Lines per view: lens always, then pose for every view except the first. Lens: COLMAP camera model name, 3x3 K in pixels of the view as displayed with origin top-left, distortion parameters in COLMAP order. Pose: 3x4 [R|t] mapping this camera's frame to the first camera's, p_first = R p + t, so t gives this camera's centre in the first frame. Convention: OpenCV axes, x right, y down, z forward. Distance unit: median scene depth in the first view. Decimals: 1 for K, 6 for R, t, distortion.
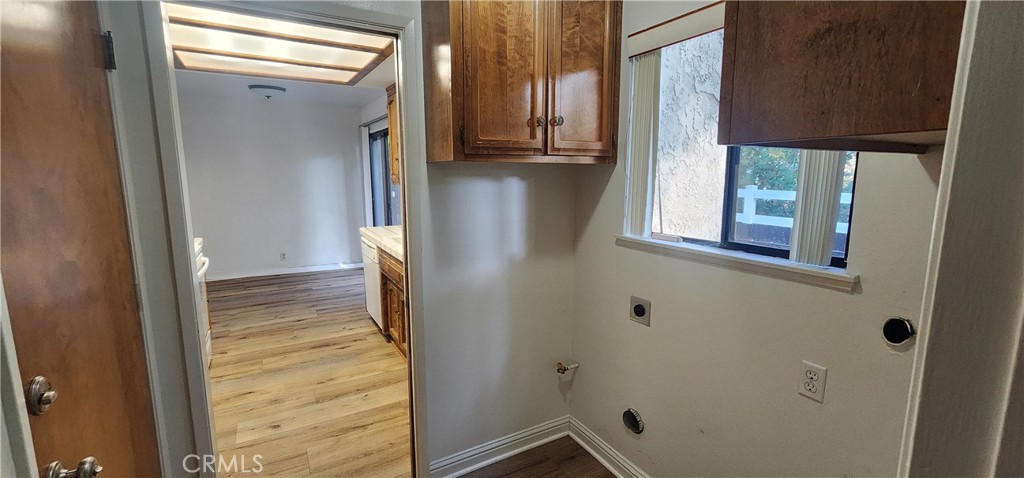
lens RADIAL K [[422.7, 0, 506.2], [0, 422.7, 241.1], [0, 0, 1]] dist [-0.004642, 0.002291]
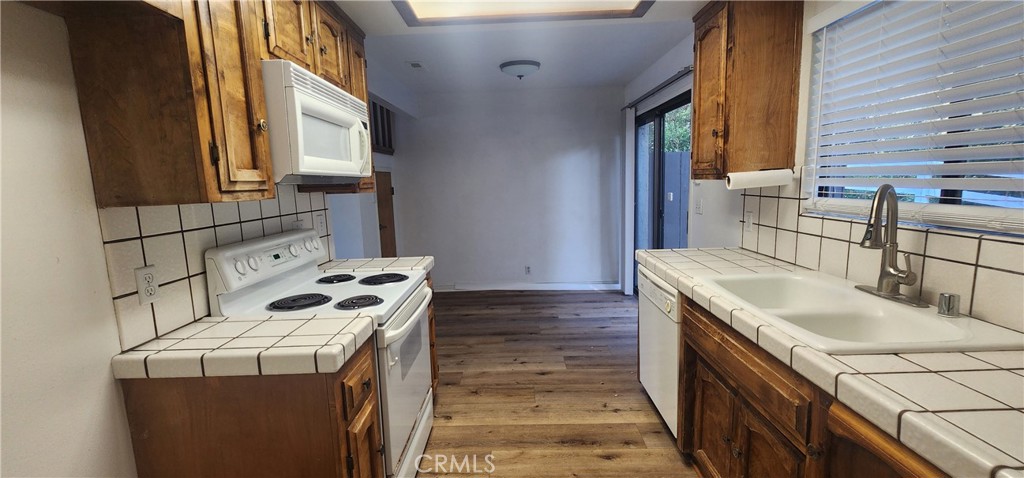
lens RADIAL K [[422.7, 0, 508.8], [0, 422.7, 249.8], [0, 0, 1]] dist [-0.004642, 0.002291]
pose [[0.859023, 0.050239, -0.509466, -0.185245], [-0.042836, 0.998737, 0.026260, -0.040188], [0.510142, -0.000734, 0.860090, 0.353875]]
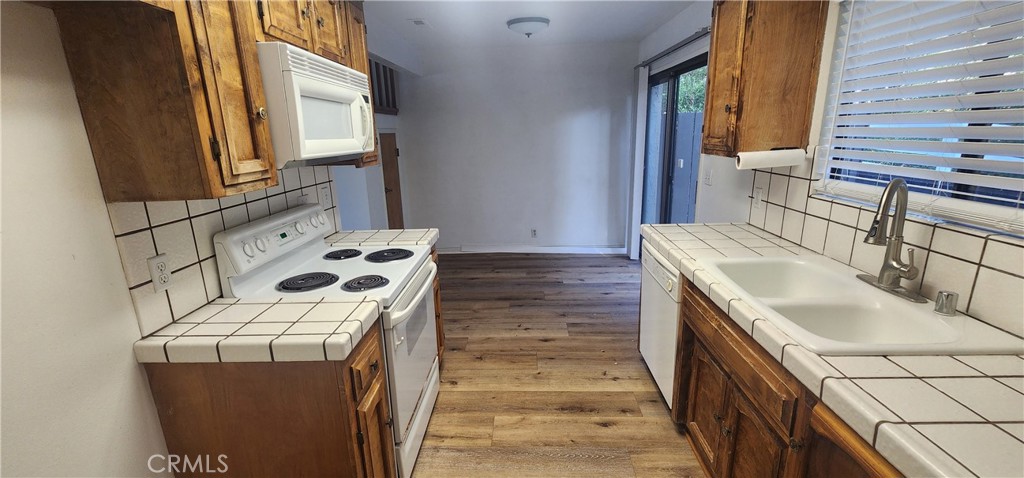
lens RADIAL K [[422.7, 0, 508.4], [0, 422.7, 253.2], [0, 0, 1]] dist [-0.004642, 0.002291]
pose [[0.848394, 0.117651, -0.516125, -0.181782], [-0.051480, 0.988705, 0.140755, -0.066605], [0.526856, -0.092846, 0.844868, 0.354493]]
